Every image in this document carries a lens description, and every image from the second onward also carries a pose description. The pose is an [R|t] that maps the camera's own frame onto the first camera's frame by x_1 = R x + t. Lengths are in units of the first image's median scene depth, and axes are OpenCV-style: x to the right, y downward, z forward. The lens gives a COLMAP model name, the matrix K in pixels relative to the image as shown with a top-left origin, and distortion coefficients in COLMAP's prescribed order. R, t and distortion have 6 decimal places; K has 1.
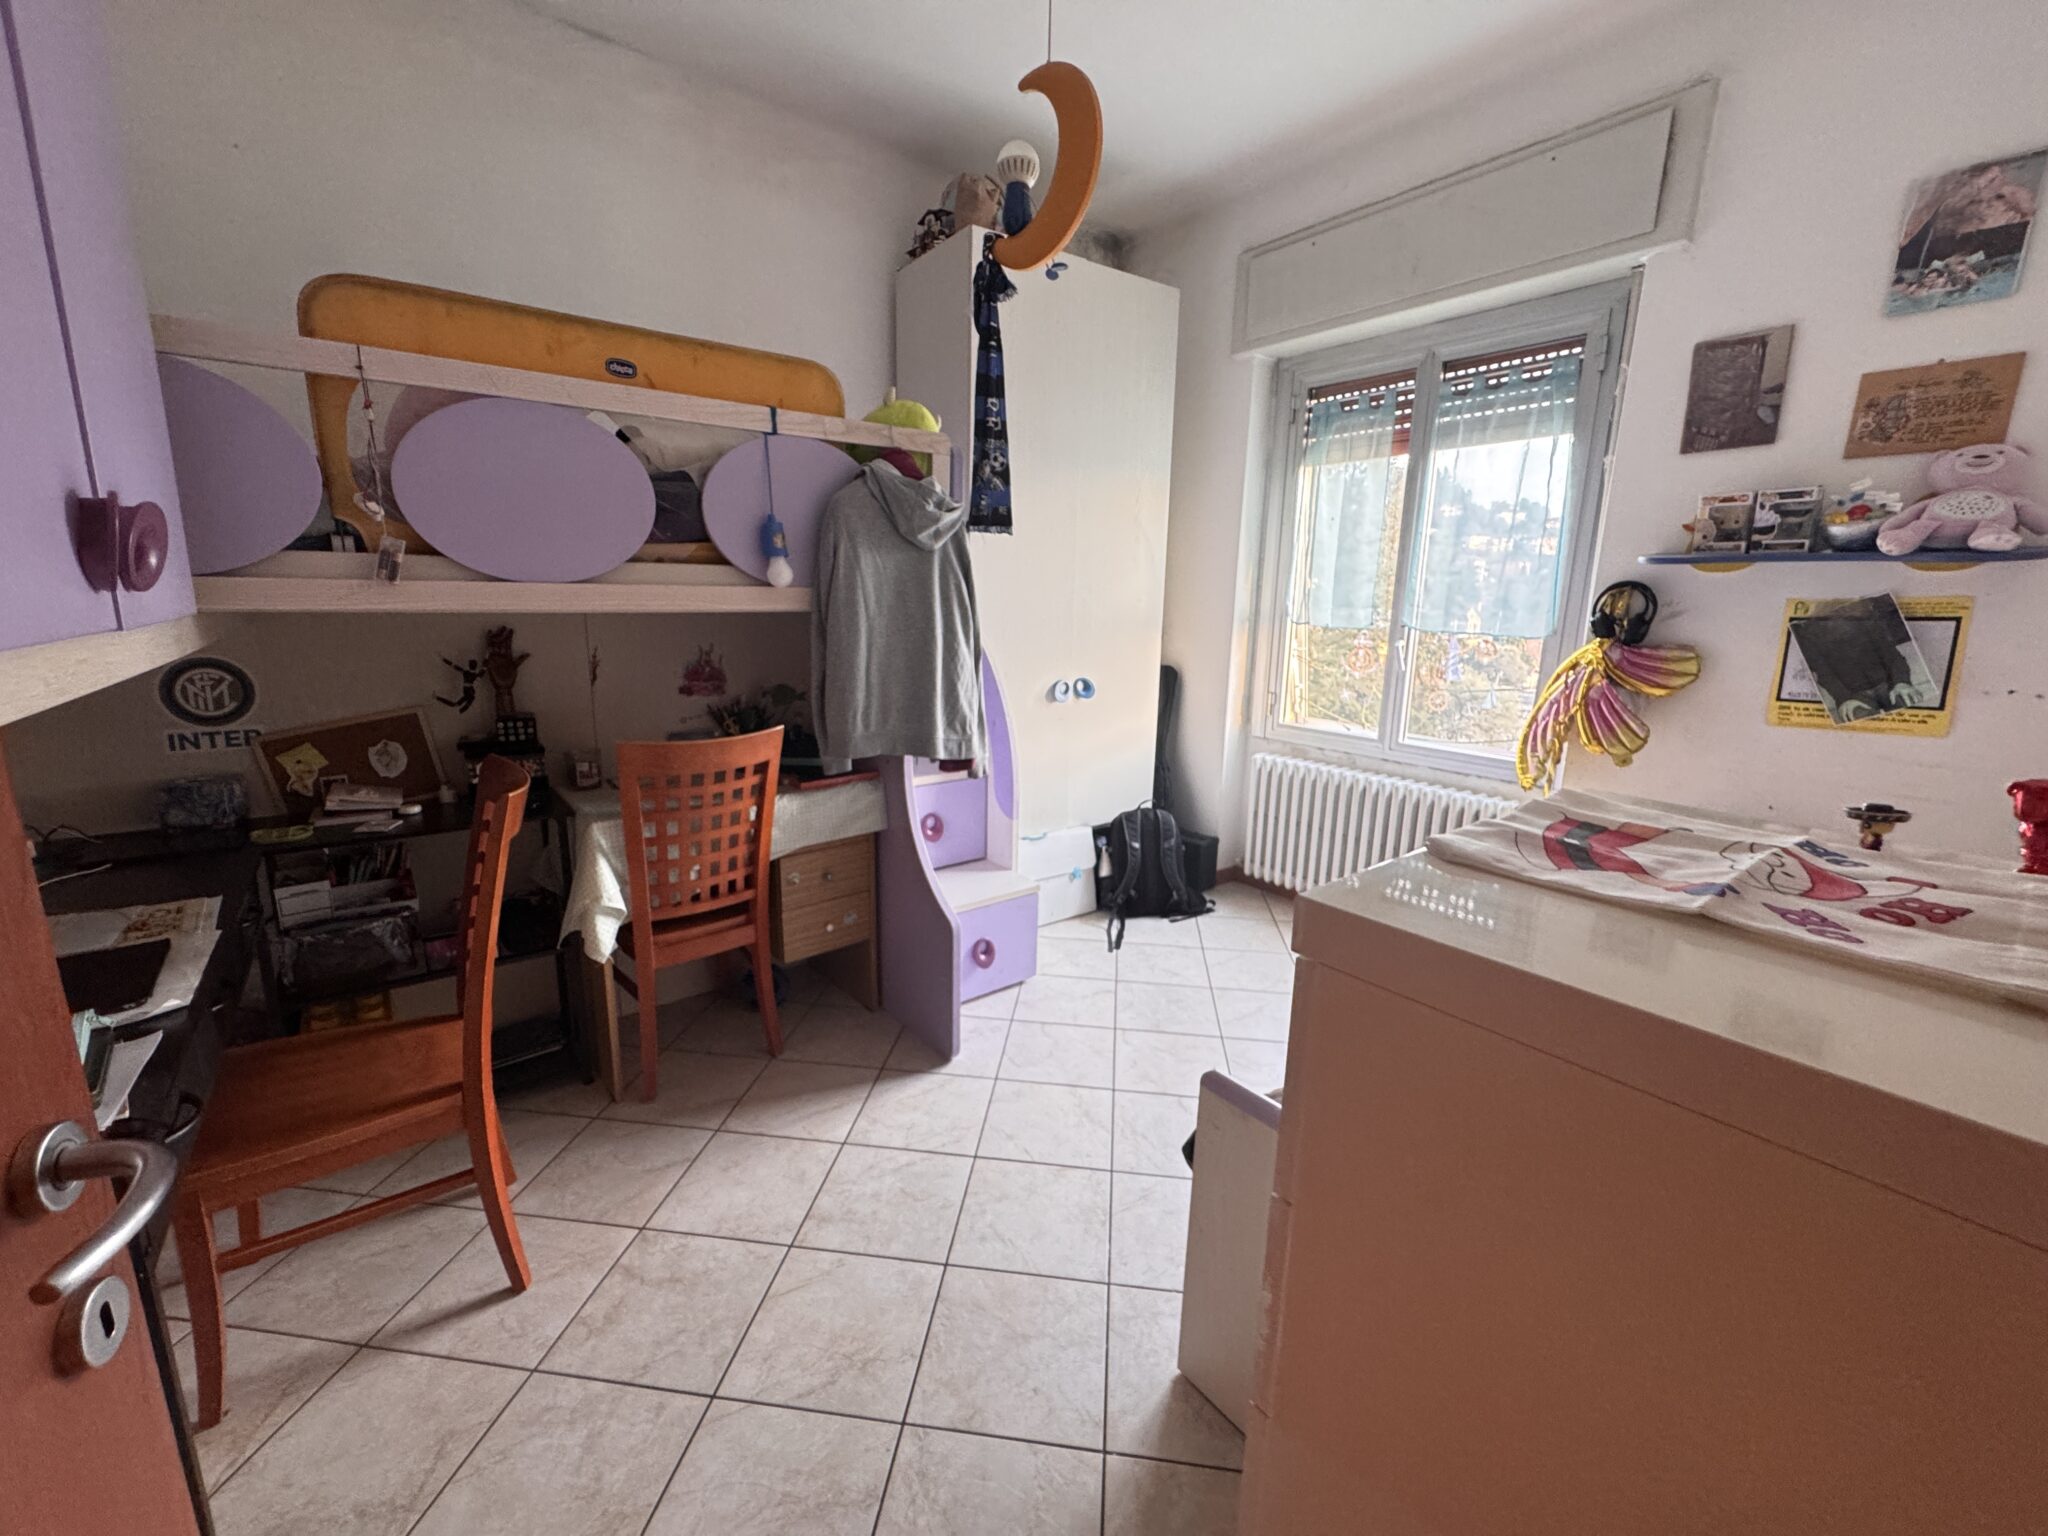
lens RADIAL K [[812.1, 0, 1022.4], [0, 812.1, 762.7], [0, 0, 1]] dist [0.001365, -0.000548]
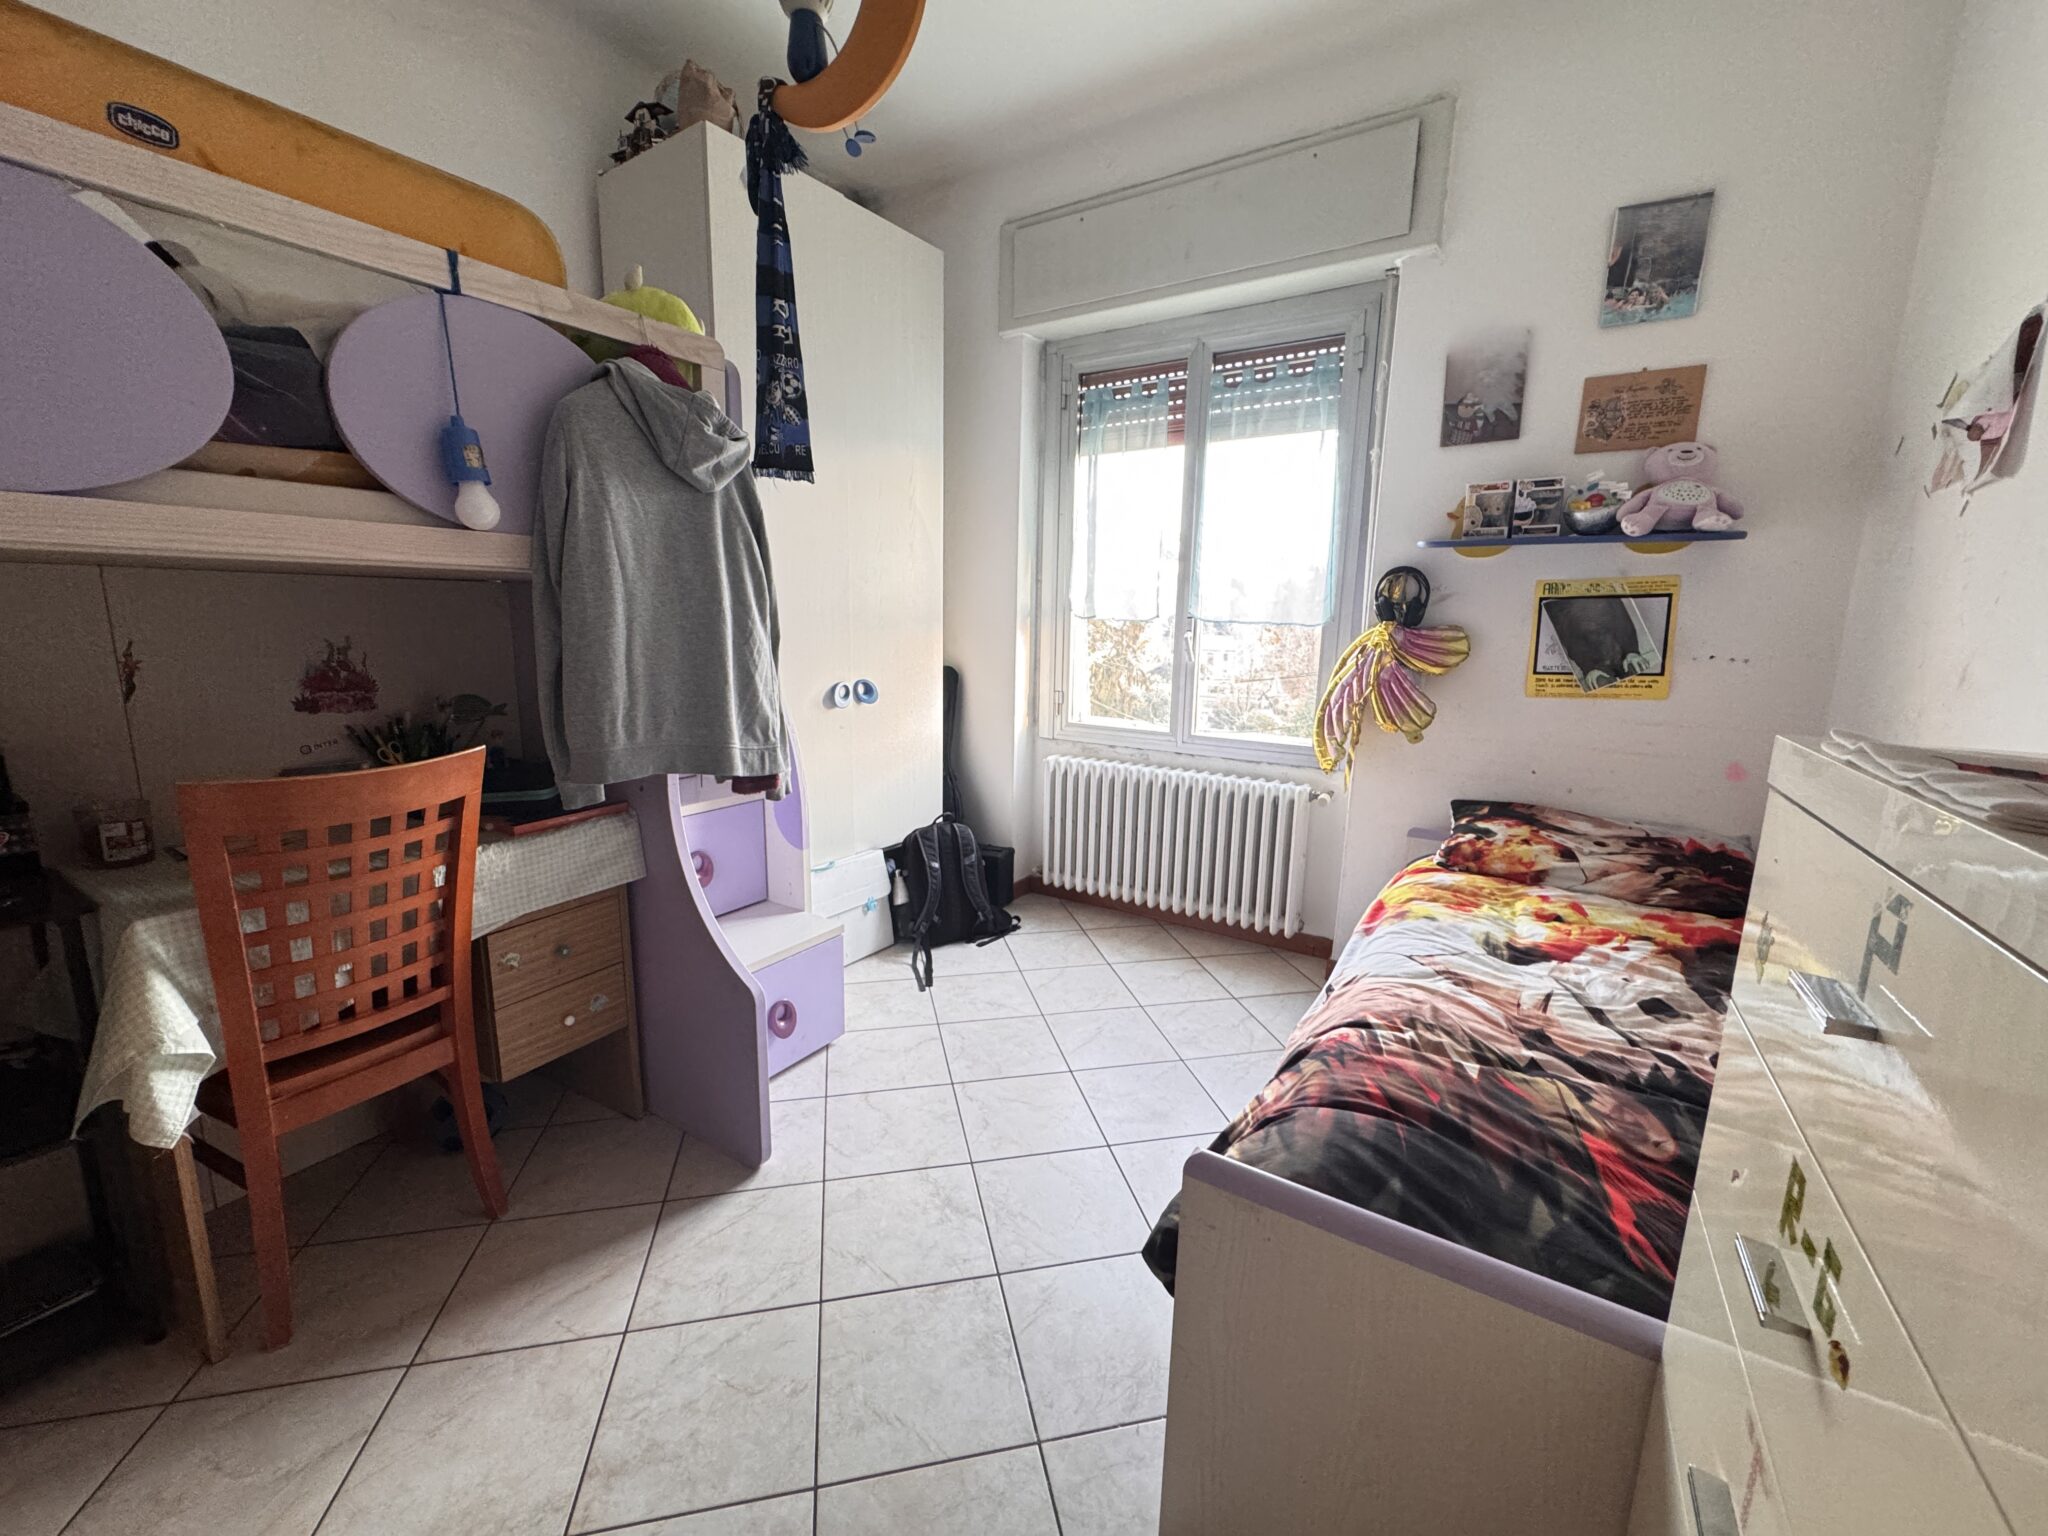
lens RADIAL K [[812.1, 0, 1017.7], [0, 812.1, 764.2], [0, 0, 1]] dist [0.001365, -0.000548]
pose [[0.944097, -0.061349, 0.323908, -0.088211], [0.067503, 0.997689, -0.007787, 0.006520], [-0.322682, 0.029216, 0.946057, 0.191975]]
